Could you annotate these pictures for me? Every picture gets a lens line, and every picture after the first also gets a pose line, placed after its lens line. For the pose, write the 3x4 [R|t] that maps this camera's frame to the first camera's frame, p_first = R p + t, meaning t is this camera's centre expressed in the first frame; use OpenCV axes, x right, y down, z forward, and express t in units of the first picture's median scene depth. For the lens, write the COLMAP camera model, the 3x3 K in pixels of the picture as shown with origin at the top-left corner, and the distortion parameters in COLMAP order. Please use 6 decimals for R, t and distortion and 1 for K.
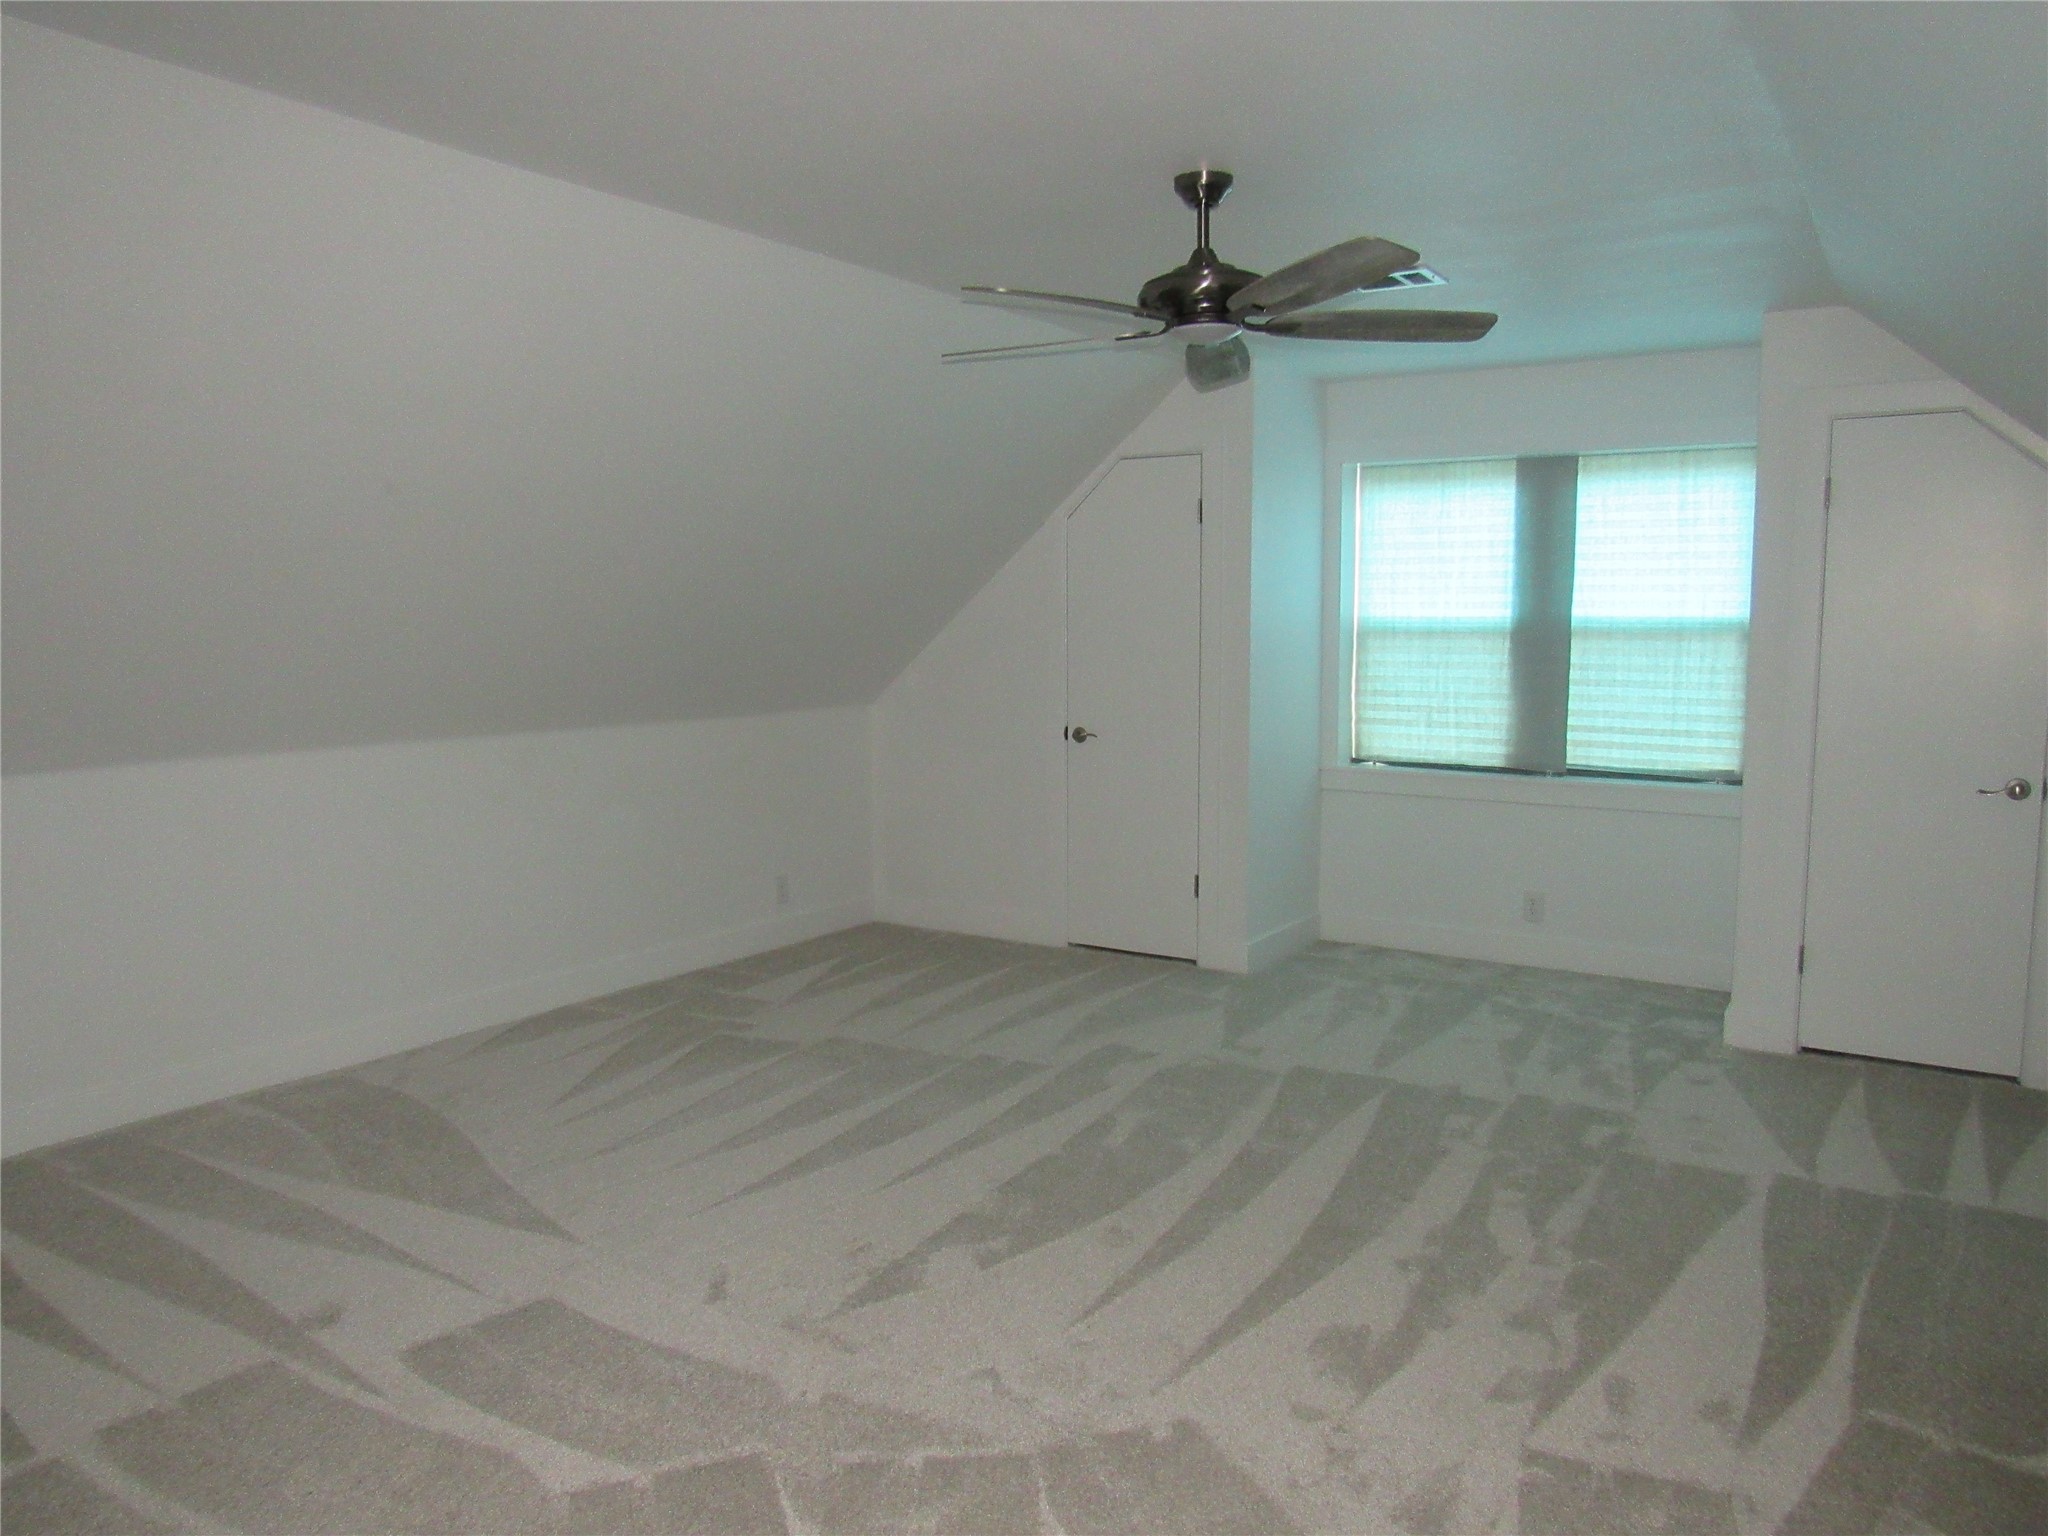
lens RADIAL K [[1460.5, 0, 1022.6], [0, 1460.5, 778.4], [0, 0, 1]] dist [-0.030555, 0.009063]
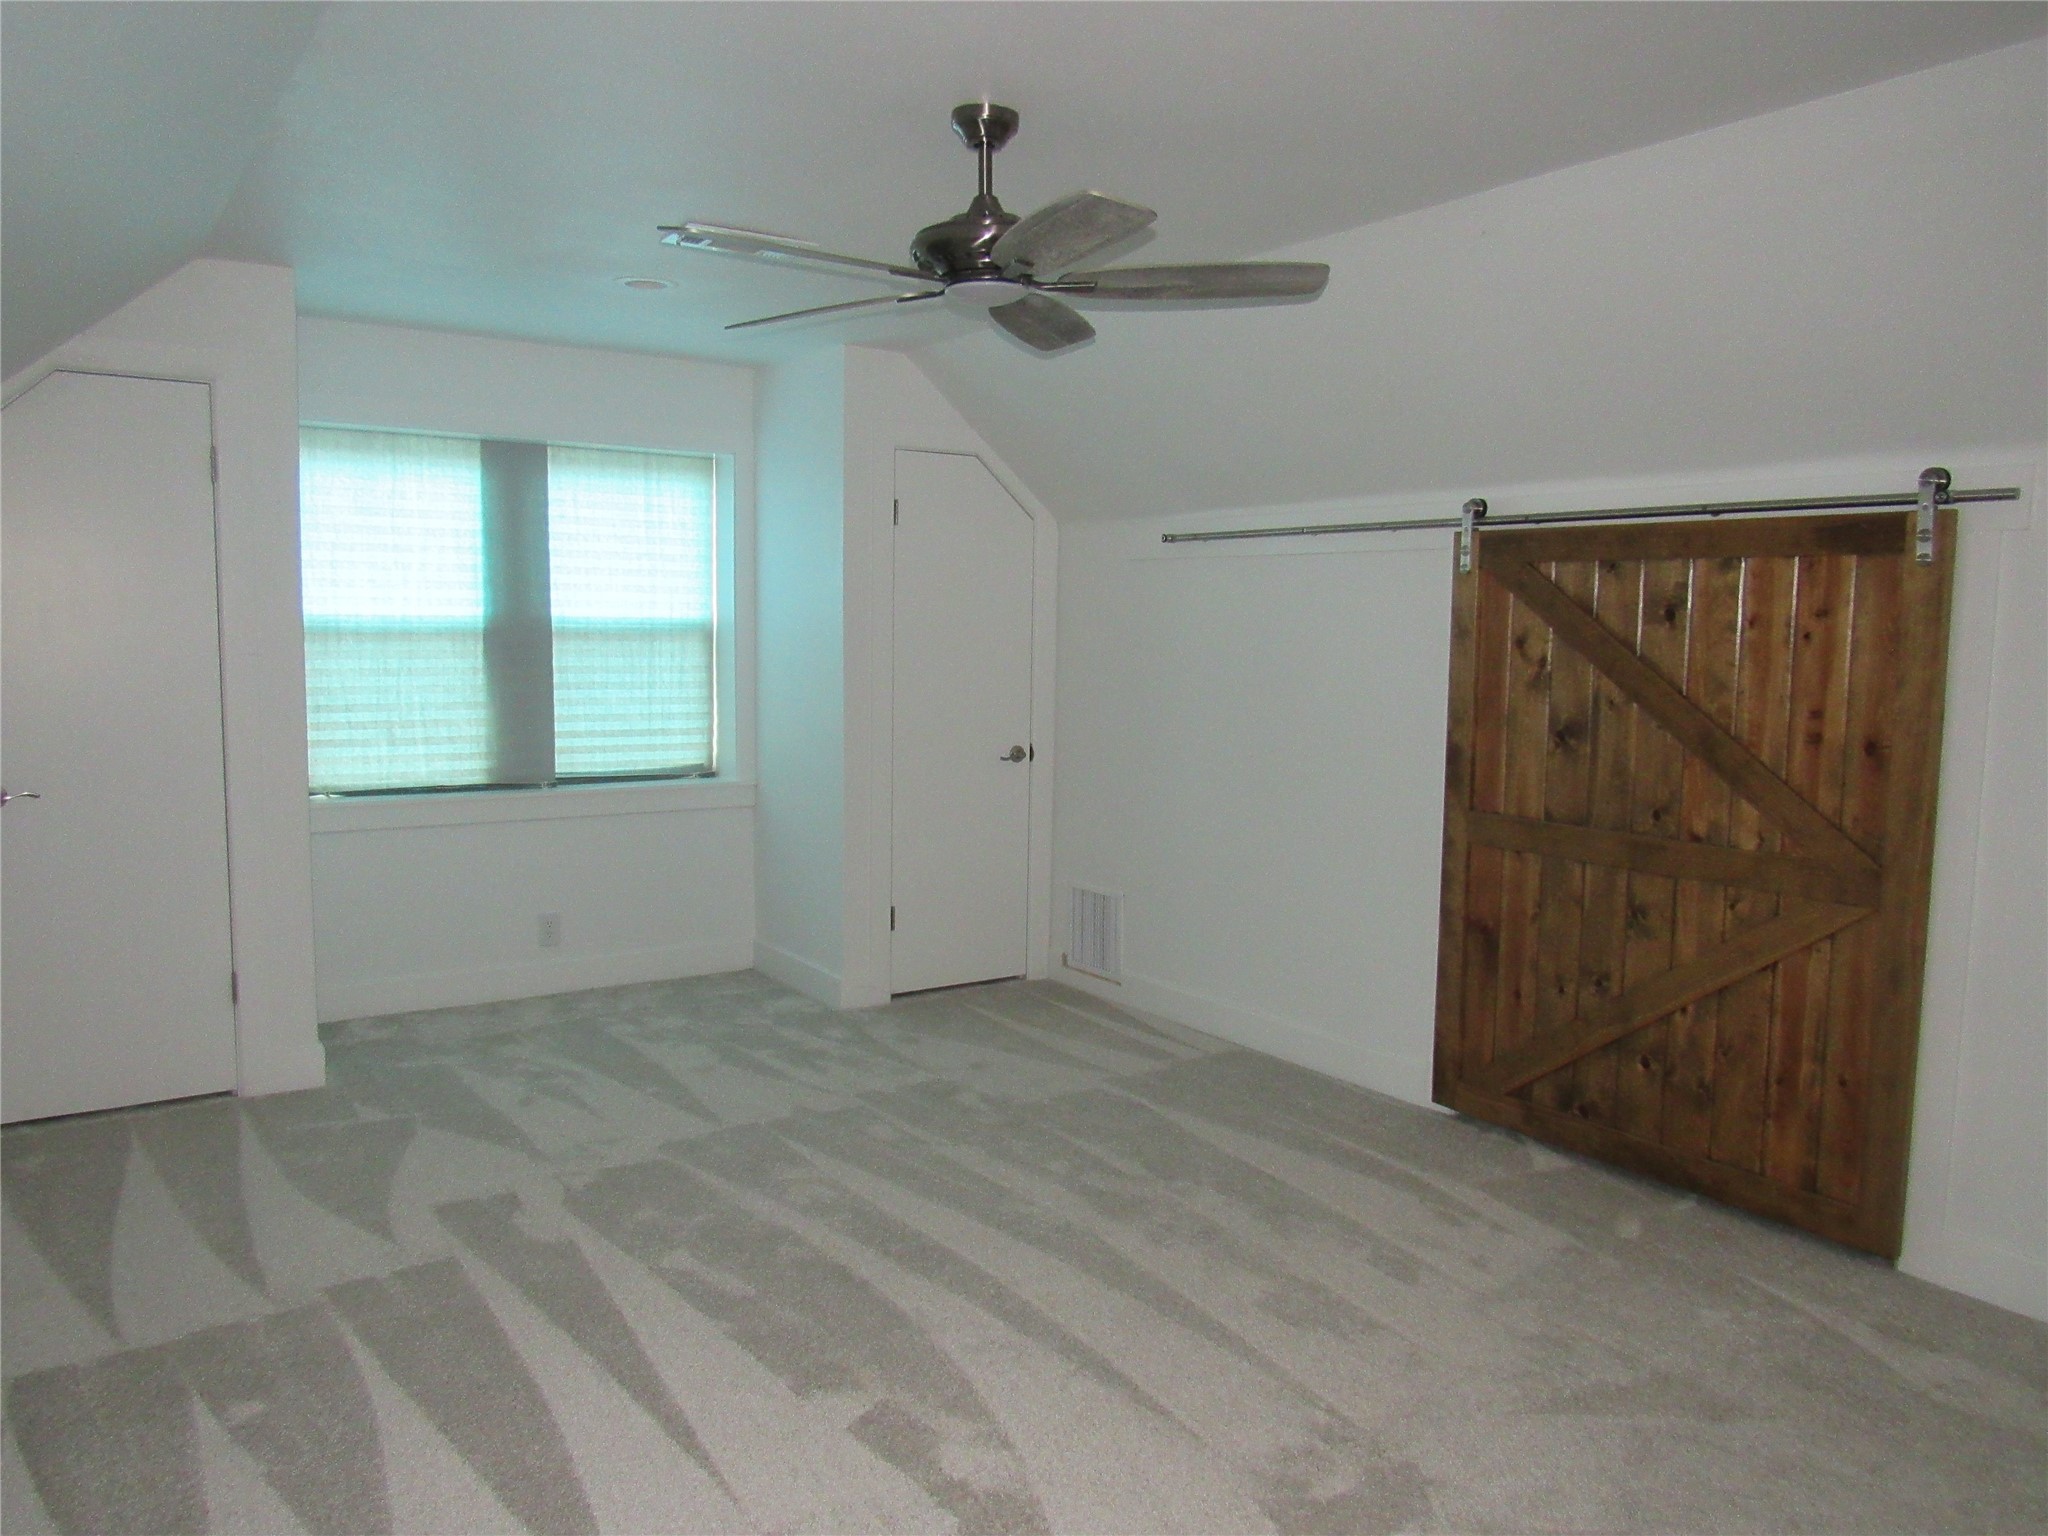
lens RADIAL K [[1460.5, 0, 1025.6], [0, 1460.5, 769.7], [0, 0, 1]] dist [-0.030555, 0.009063]
pose [[0.380550, -0.085036, 0.920842, -0.388899], [0.091139, 0.994364, 0.054161, -0.036568], [-0.920258, 0.063314, 0.386156, 0.369570]]
